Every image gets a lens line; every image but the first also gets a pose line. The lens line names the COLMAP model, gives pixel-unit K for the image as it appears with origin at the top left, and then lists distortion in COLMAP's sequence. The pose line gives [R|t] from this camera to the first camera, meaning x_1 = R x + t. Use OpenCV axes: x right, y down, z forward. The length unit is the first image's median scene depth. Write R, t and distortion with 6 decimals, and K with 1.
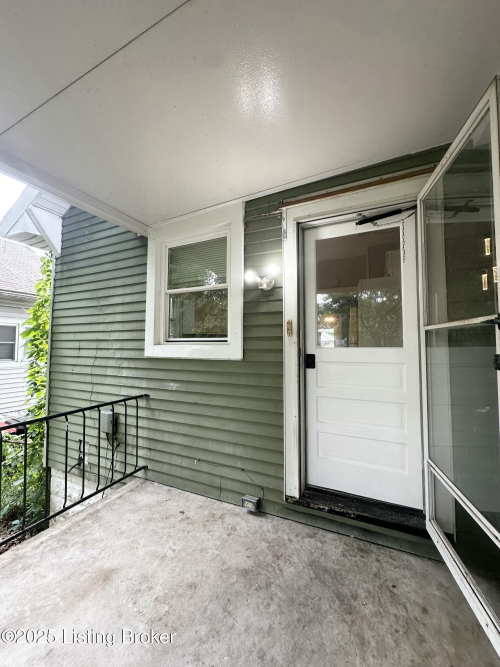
lens RADIAL K [[267.0, 0, 247.9], [0, 267.0, 333.4], [0, 0, 1]] dist [-0.000855, 0.000061]
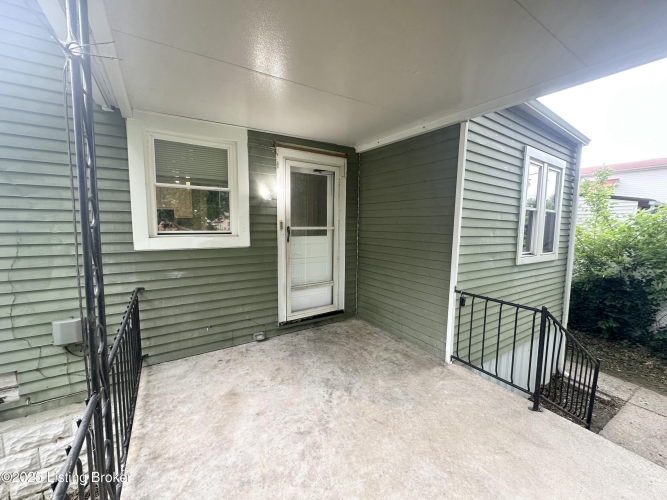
lens RADIAL K [[267.0, 0, 332.0], [0, 267.0, 253.6], [0, 0, 1]] dist [-0.000855, 0.000061]
pose [[0.532250, -0.089519, 0.841841, -0.987041], [-0.045924, 0.989877, 0.134296, -0.076835], [-0.845341, -0.110139, 0.522751, -0.131069]]
